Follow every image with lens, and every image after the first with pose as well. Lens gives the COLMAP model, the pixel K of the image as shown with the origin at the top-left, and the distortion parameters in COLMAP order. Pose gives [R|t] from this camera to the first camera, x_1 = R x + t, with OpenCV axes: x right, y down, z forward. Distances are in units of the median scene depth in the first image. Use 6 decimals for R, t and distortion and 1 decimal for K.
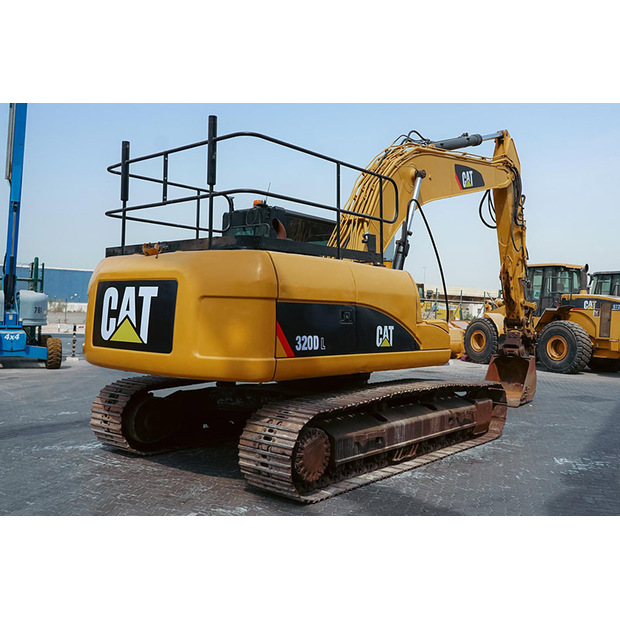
lens RADIAL K [[585.2, 0, 335.1], [0, 585.2, 310.5], [0, 0, 1]] dist [-0.007787, -0.007413]
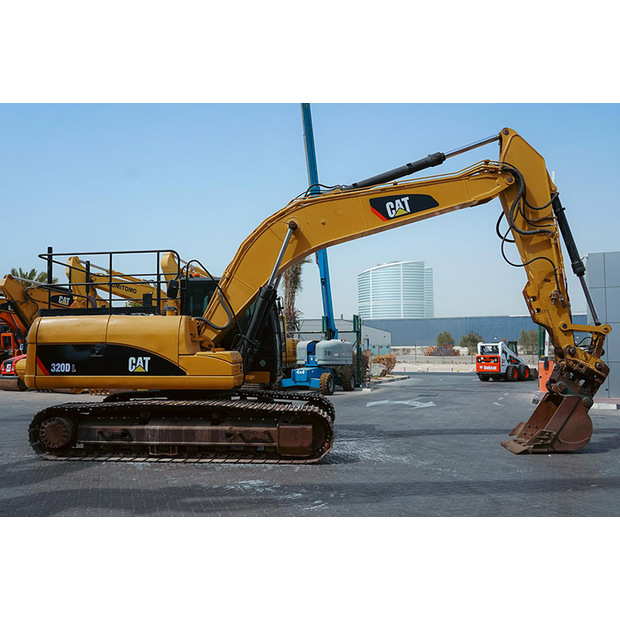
lens RADIAL K [[534.7, 0, 308.7], [0, 534.7, 329.9], [0, 0, 1]] dist [-0.007068, -0.006441]
pose [[0.573937, -0.063495, -0.816434, 1.404259], [0.027107, 0.997916, -0.058553, 0.047915], [0.818451, 0.011475, 0.574462, 0.590528]]
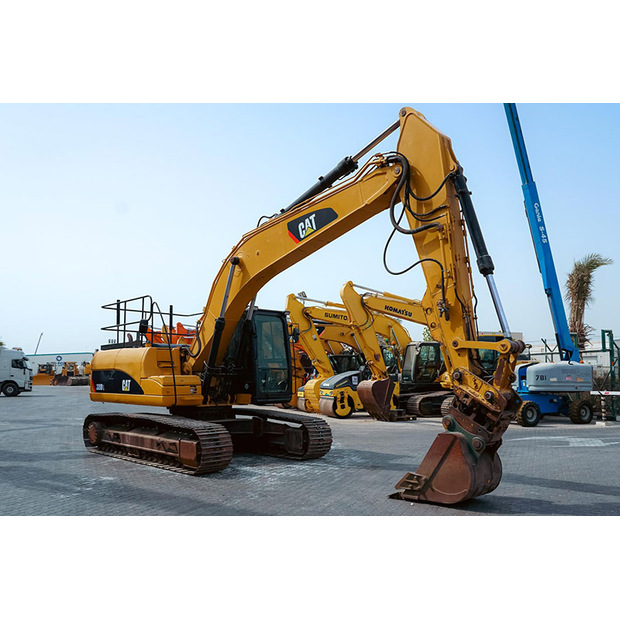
lens RADIAL K [[551.5, 0, 310.2], [0, 551.5, 364.1], [0, 0, 1]] dist [-0.007719, -0.003999]
pose [[-0.107245, -0.049847, -0.992982, 1.797812], [0.007805, 0.998669, -0.050975, 0.070664], [0.994202, -0.013217, -0.106714, 1.788533]]
